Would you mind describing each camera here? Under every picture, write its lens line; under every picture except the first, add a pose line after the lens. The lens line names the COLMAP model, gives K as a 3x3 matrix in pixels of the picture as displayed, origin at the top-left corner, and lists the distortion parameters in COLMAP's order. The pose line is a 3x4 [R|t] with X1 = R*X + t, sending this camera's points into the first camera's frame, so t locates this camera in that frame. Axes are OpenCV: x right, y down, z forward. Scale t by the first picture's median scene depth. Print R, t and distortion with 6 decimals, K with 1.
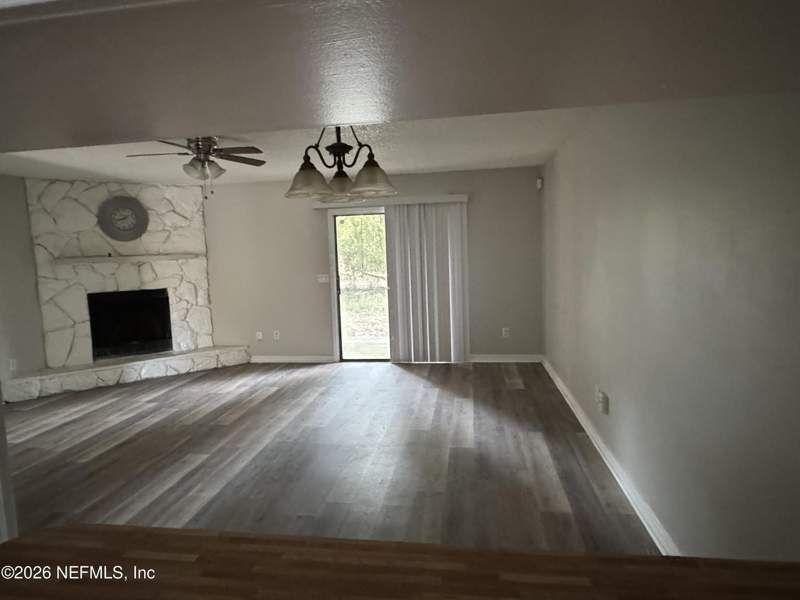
lens RADIAL K [[495.4, 0, 400.0], [0, 495.4, 300.0], [0, 0, 1]] dist [-0.005898, -0.000957]
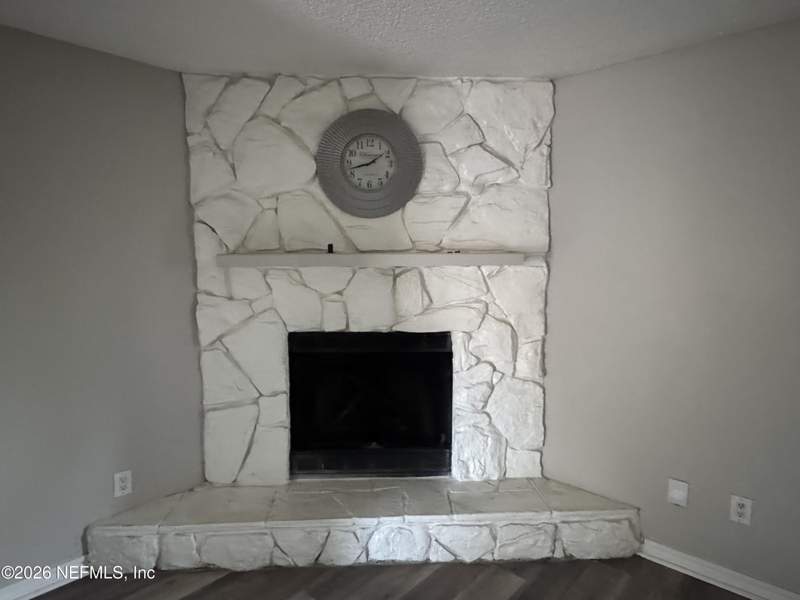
lens RADIAL K [[495.4, 0, 400.0], [0, 495.4, 300.0], [0, 0, 1]] dist [-0.005898, -0.000957]
pose [[0.829594, 0.088263, -0.551347, -0.287859], [-0.083918, 0.995921, 0.033165, -0.063433], [0.552025, 0.018755, 0.833616, 0.649445]]
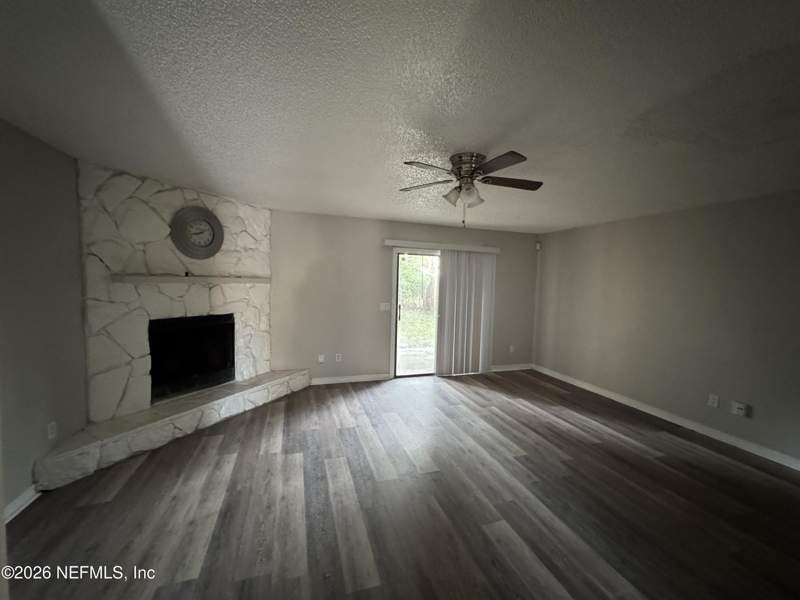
lens RADIAL K [[318.9, 0, 400.0], [0, 318.9, 300.0], [0, 0, 1]] dist [-0.007550, -0.000135]
pose [[0.889609, 0.033189, 0.455515, -0.484841], [-0.014892, 0.998934, -0.043700, -0.028180], [-0.456479, 0.032093, 0.889155, 0.342829]]
